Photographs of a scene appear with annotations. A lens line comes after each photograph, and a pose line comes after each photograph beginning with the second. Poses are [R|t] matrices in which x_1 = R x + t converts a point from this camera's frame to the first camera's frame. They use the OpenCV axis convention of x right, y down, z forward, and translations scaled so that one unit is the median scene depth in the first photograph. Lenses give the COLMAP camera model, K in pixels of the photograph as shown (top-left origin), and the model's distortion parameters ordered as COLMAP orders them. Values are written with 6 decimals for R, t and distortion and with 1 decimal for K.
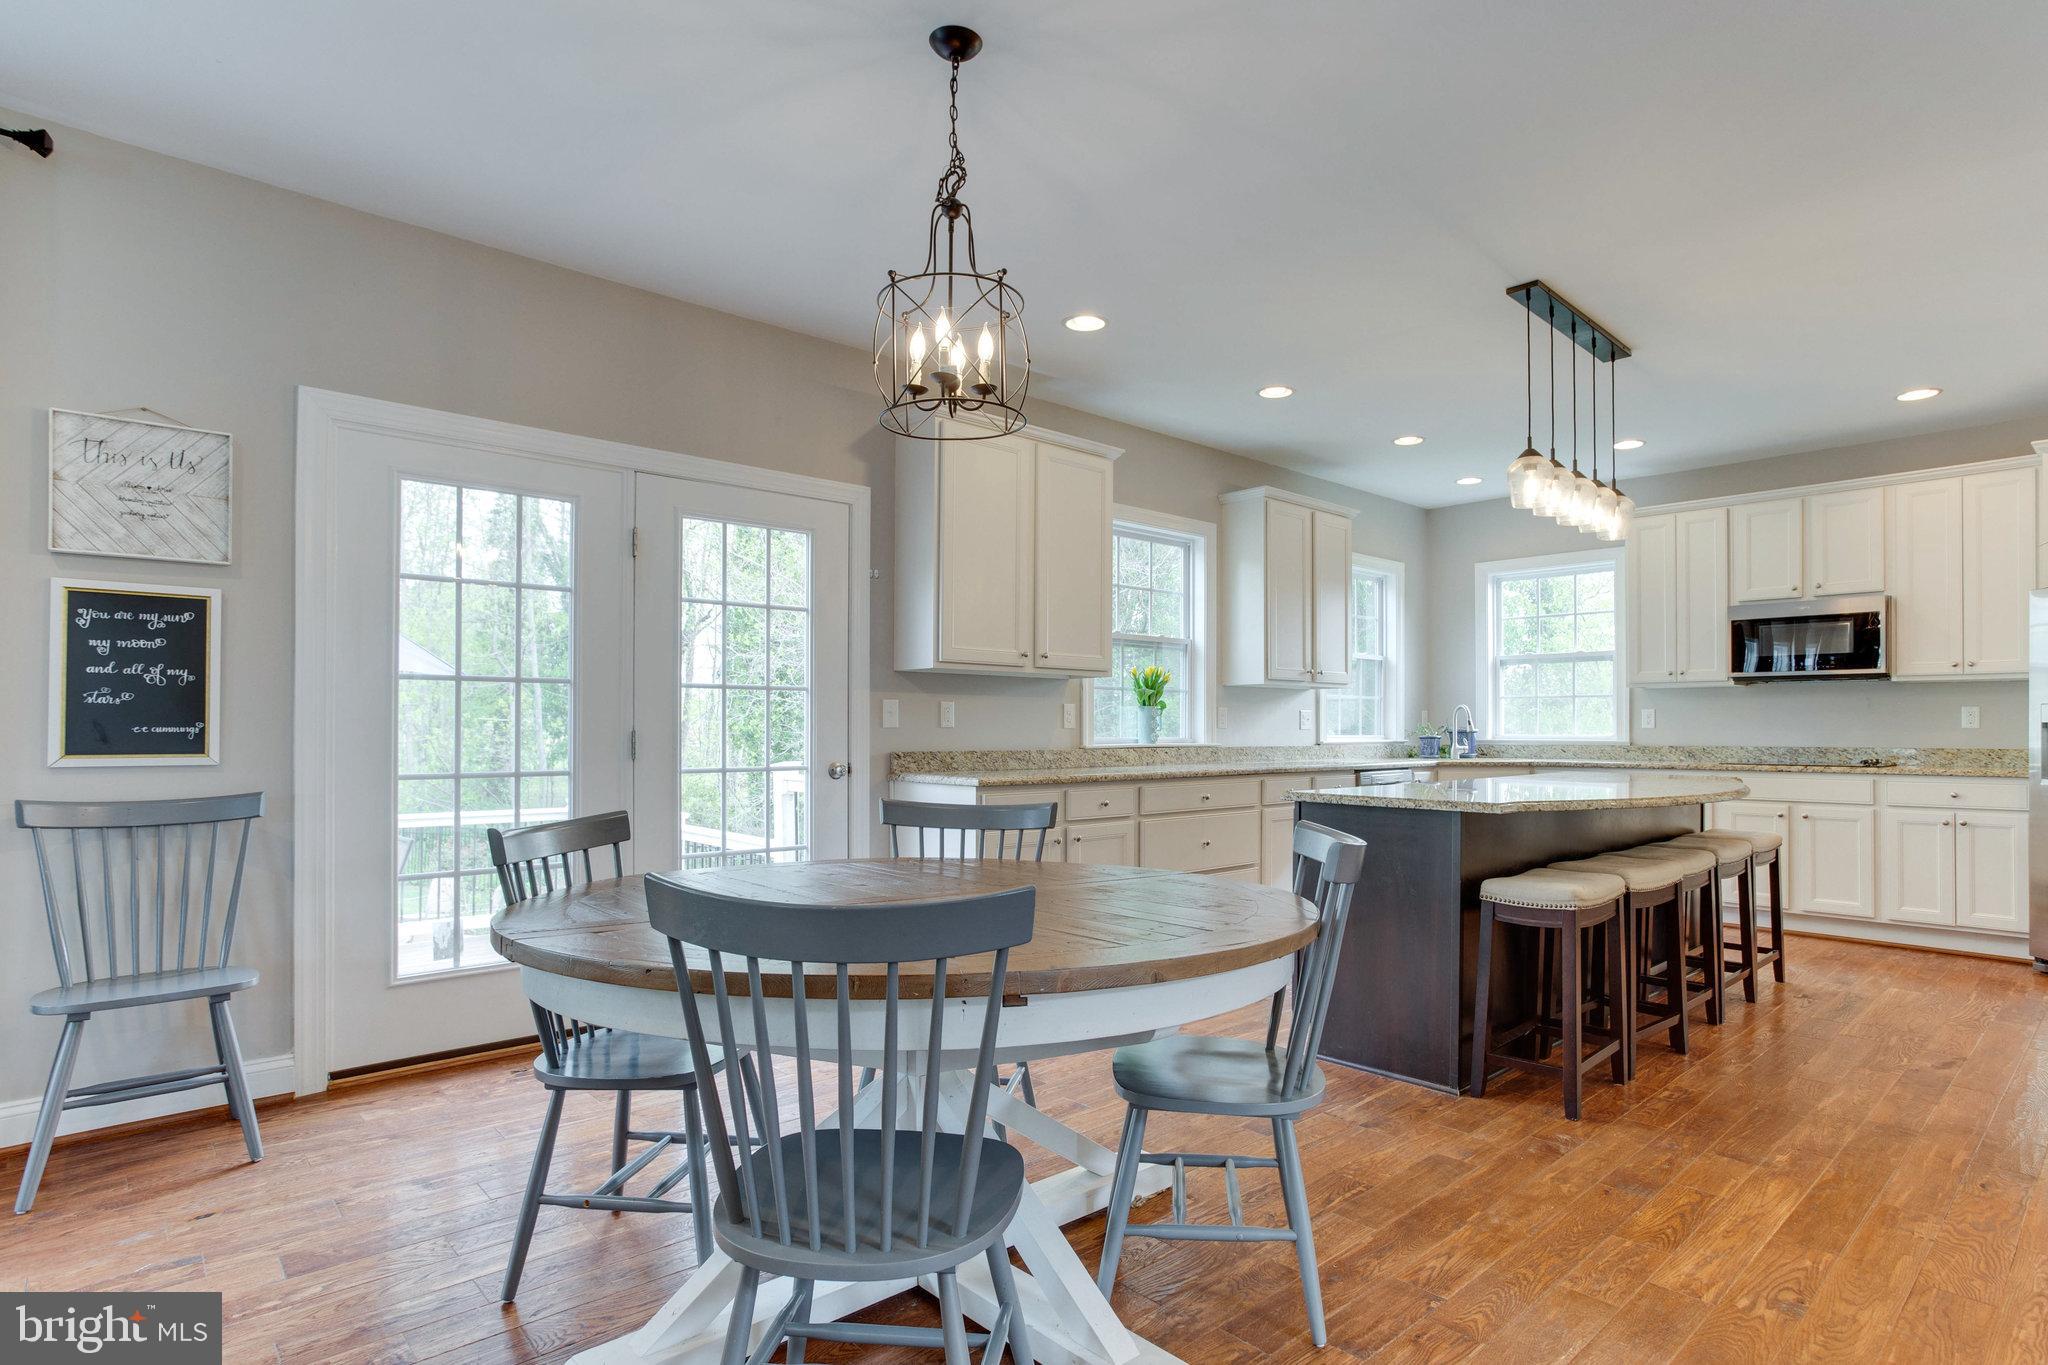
lens RADIAL K [[1071.3, 0, 1130.7], [0, 1071.3, 713.0], [0, 0, 1]] dist [-0.046176, 0.043780]
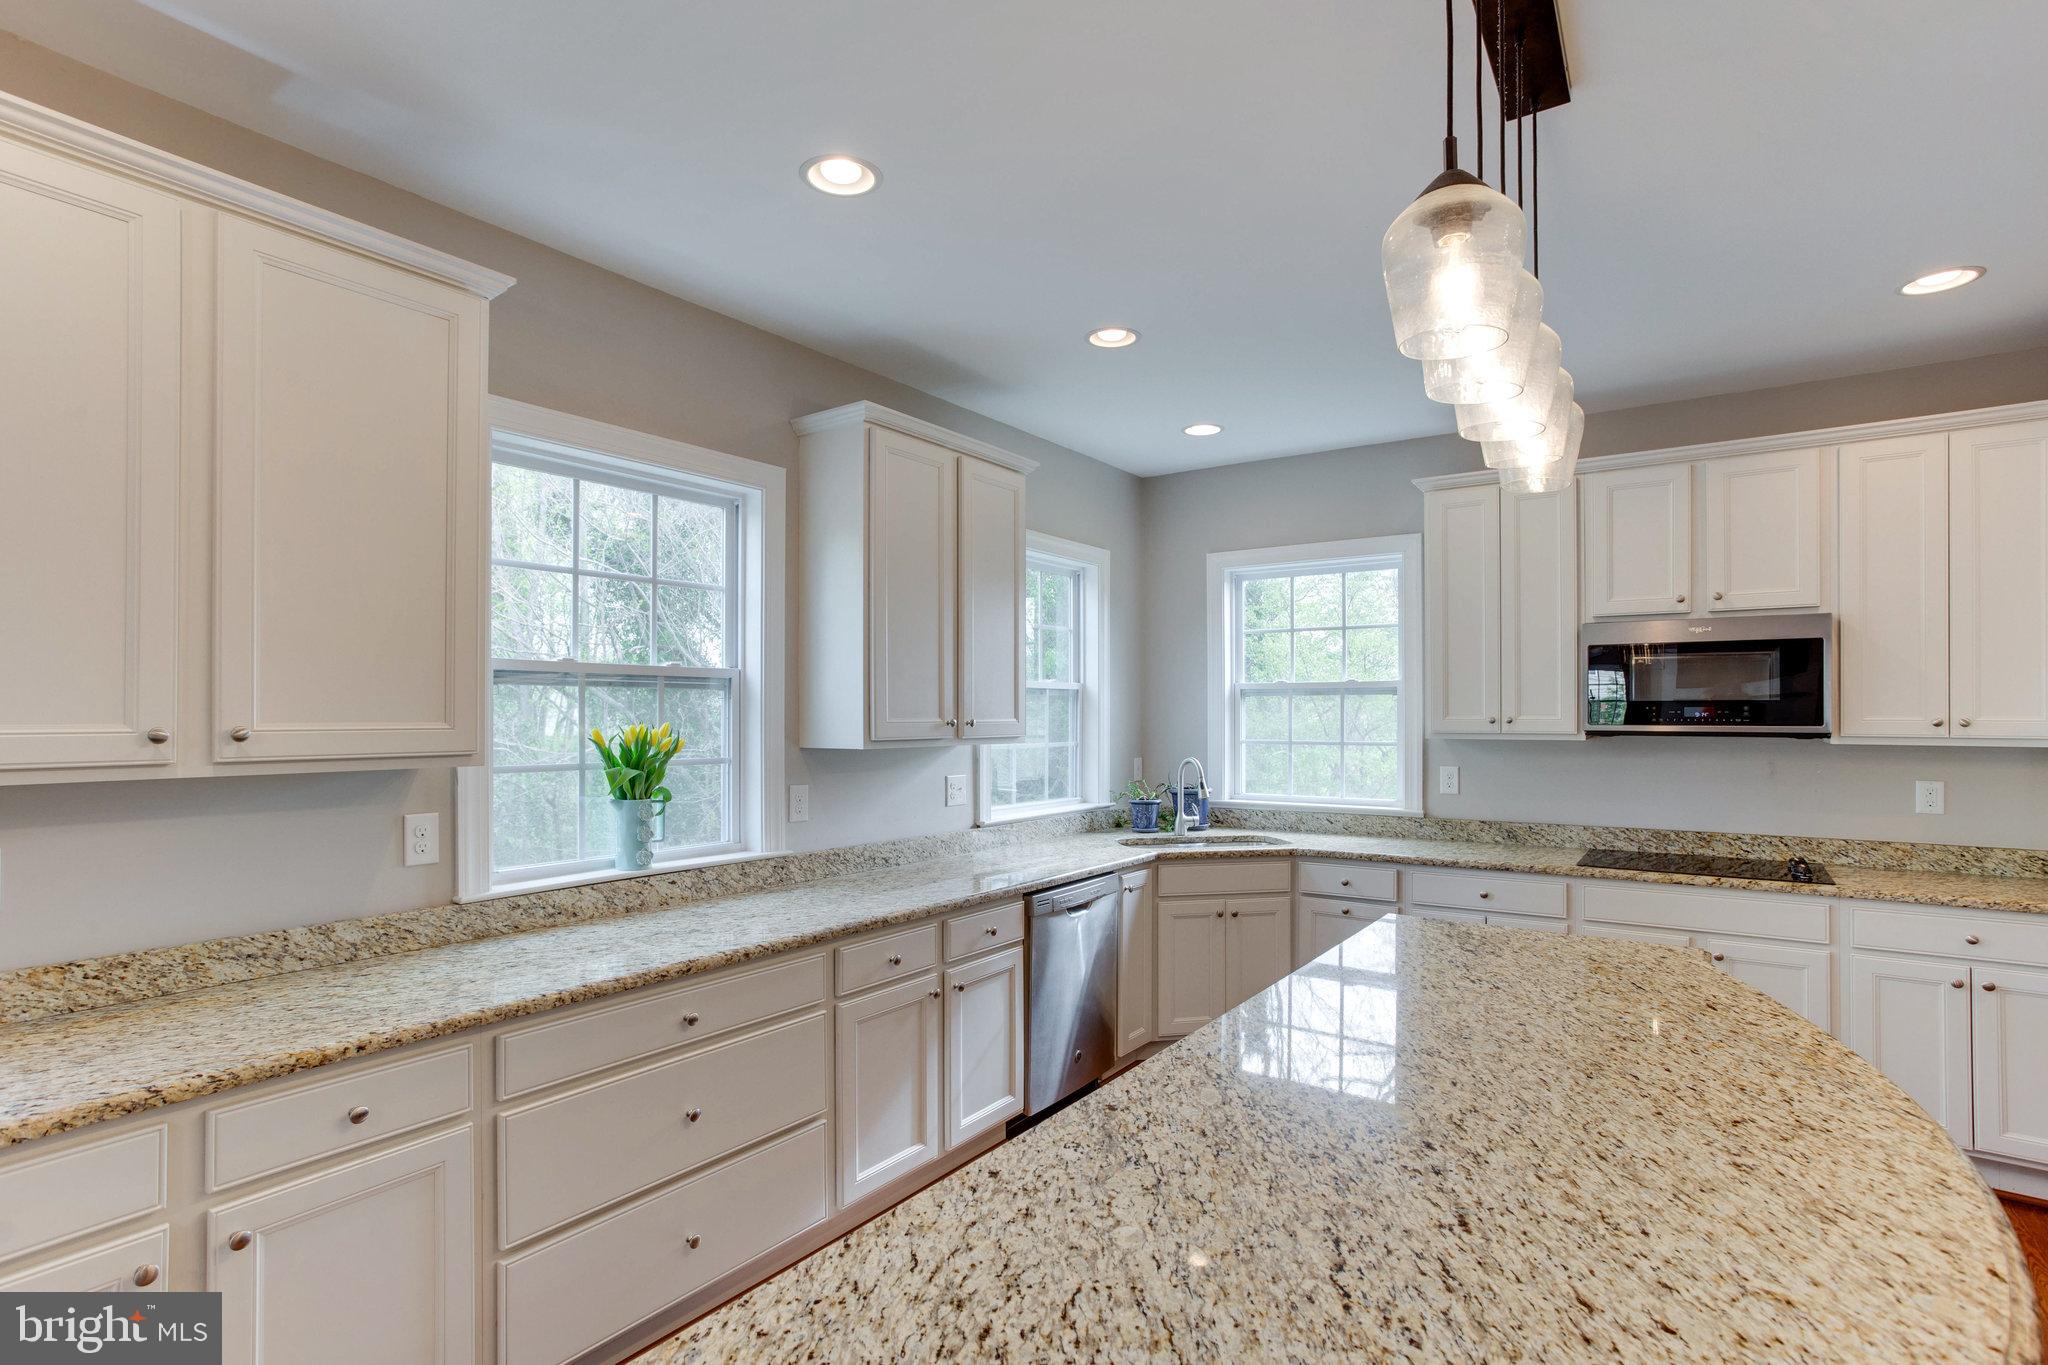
lens RADIAL K [[1016.0, 0, 1026.8], [0, 1016.0, 692.9], [0, 0, 1]] dist [-0.045454, 0.027796]
pose [[0.987083, 0.003855, 0.160165, 0.122329], [-0.002227, 0.999944, -0.010346, -0.051711], [-0.160196, 0.009856, 0.987036, 0.448363]]
